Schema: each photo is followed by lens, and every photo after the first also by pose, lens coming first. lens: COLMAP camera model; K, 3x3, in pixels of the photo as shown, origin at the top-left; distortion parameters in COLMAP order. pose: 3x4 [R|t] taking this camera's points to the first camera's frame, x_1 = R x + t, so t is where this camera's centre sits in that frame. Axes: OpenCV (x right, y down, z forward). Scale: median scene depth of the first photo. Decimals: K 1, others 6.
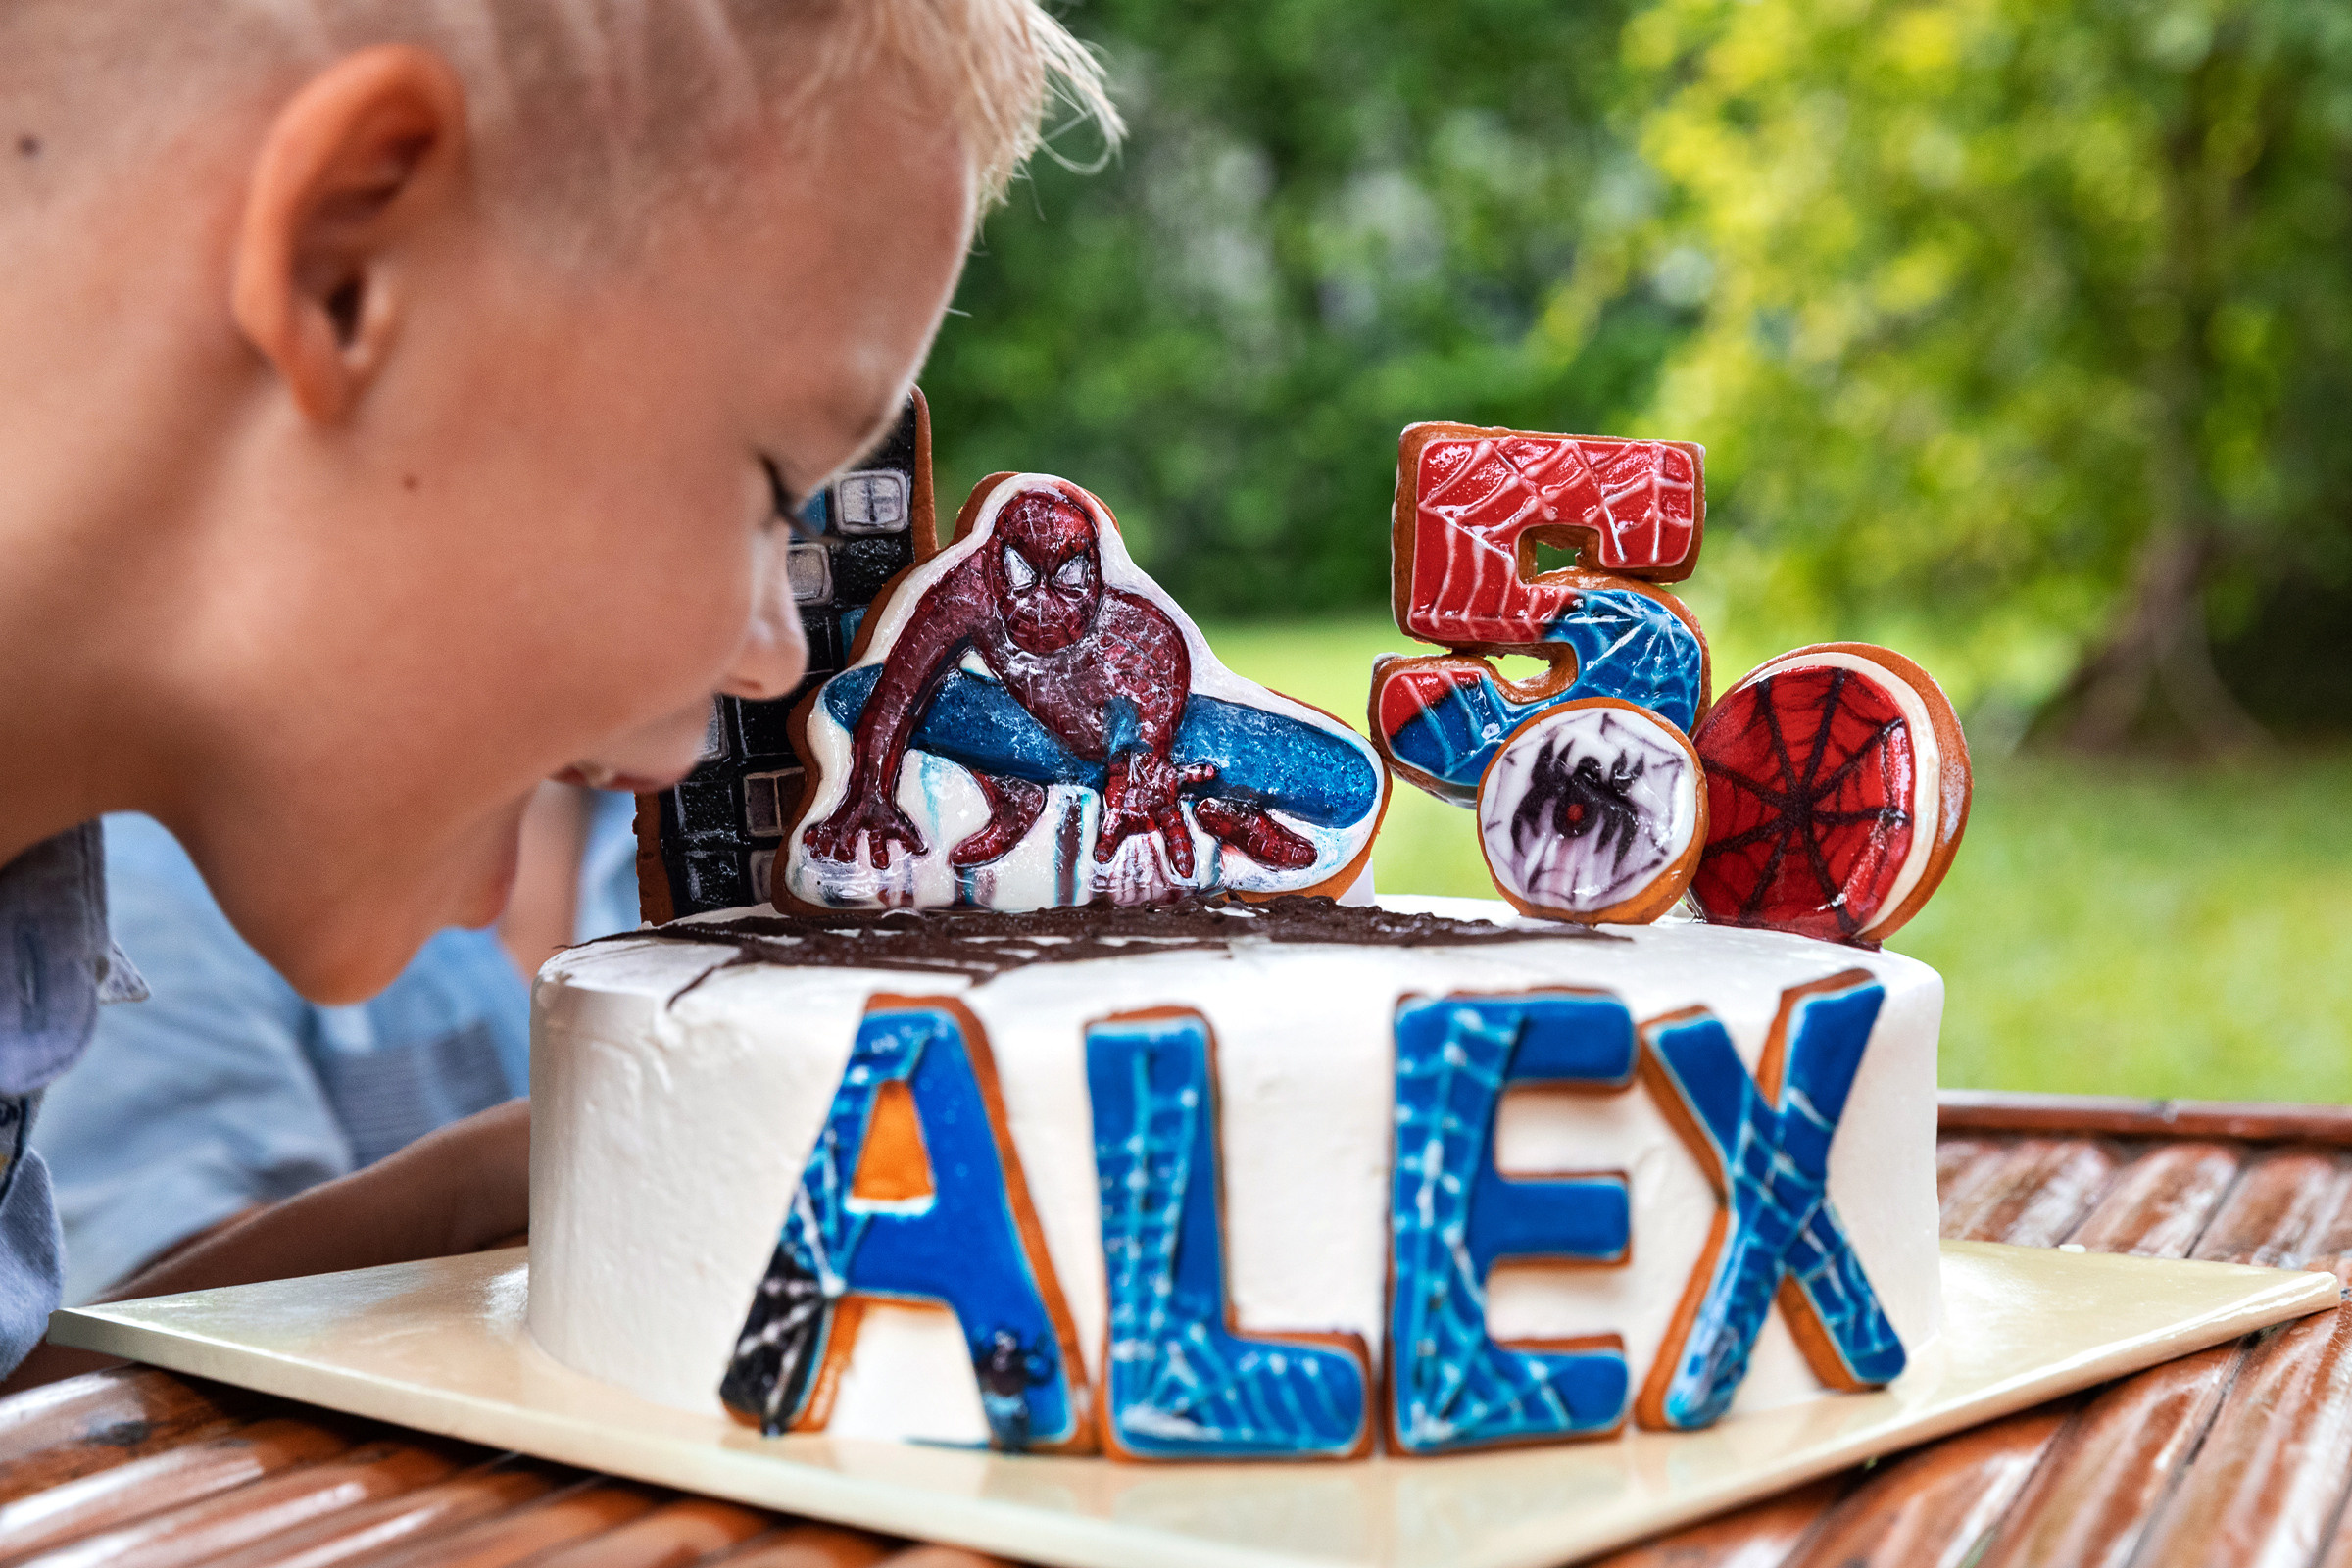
lens RADIAL K [[4679.1, 0, 1176.0], [0, 4679.1, 784.0], [0, 0, 1]] dist [0.022064, 0.344235]
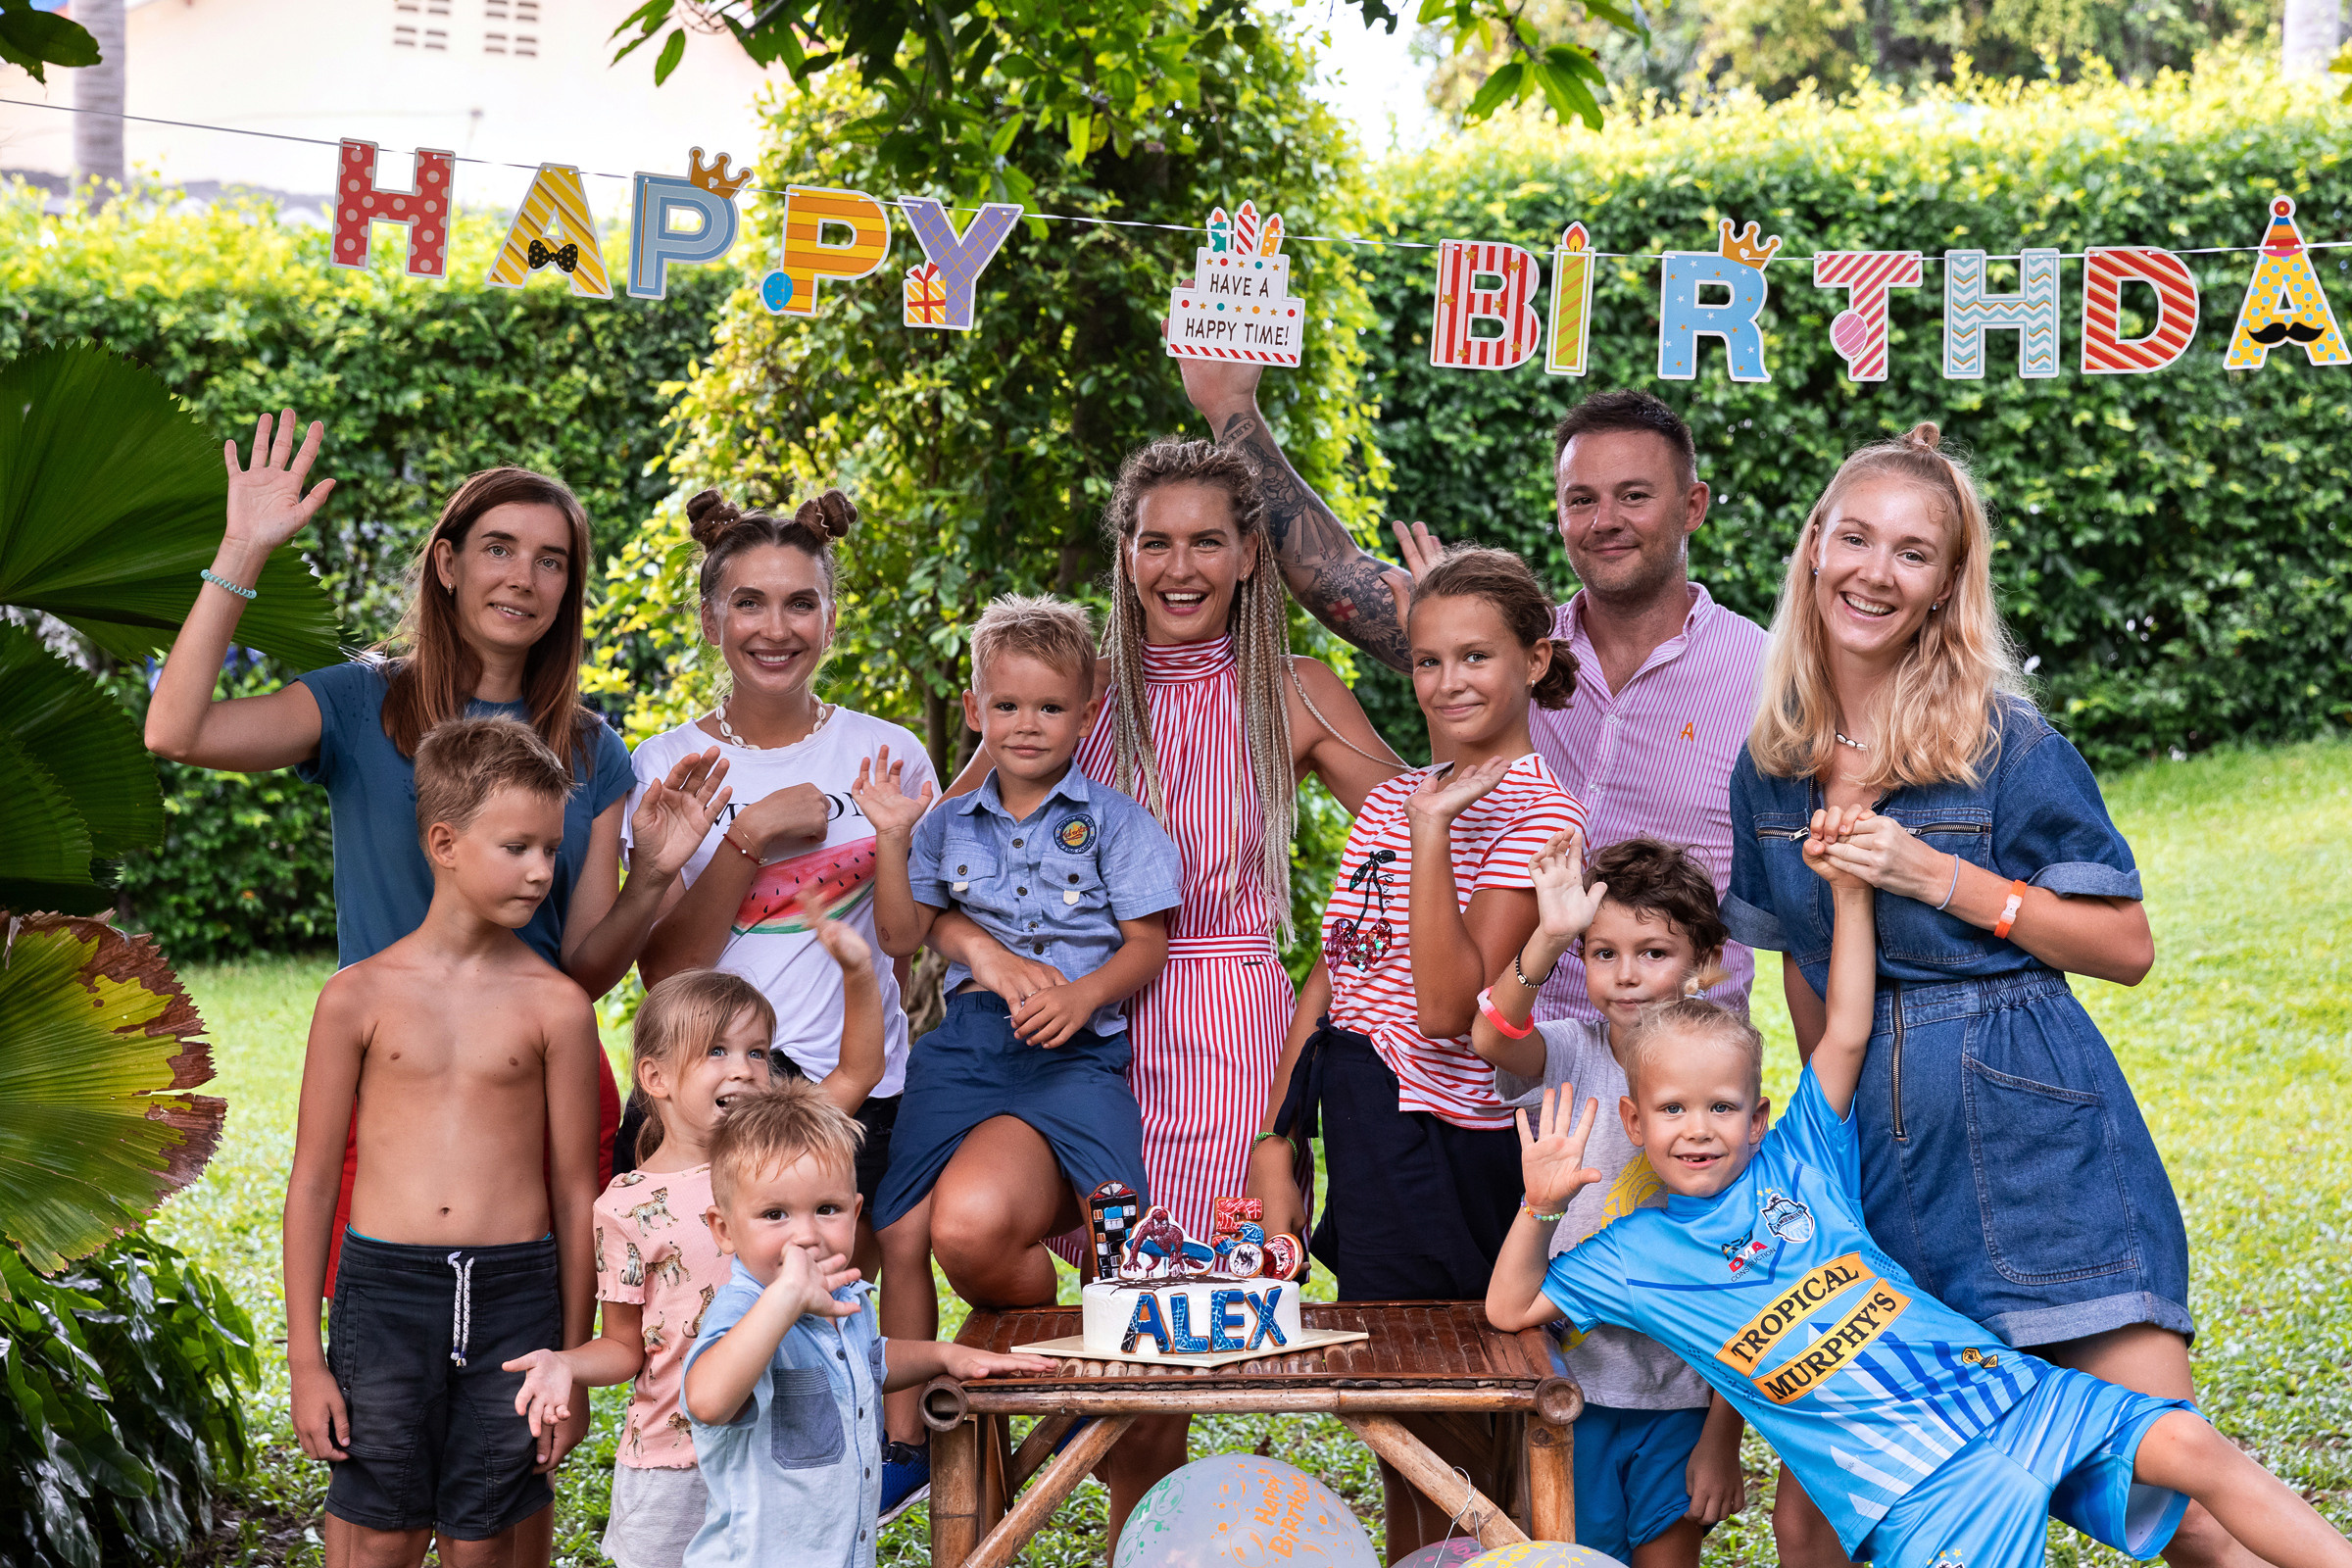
lens RADIAL K [[4679.1, 0, 1176.0], [0, 4679.1, 784.0], [0, 0, 1]] dist [0.022064, 0.344235]
pose [[0.999777, -0.021047, 0.001727, -0.005358], [0.021111, 0.998250, -0.055232, -0.330608], [-0.000562, 0.055256, 0.998472, -6.127138]]
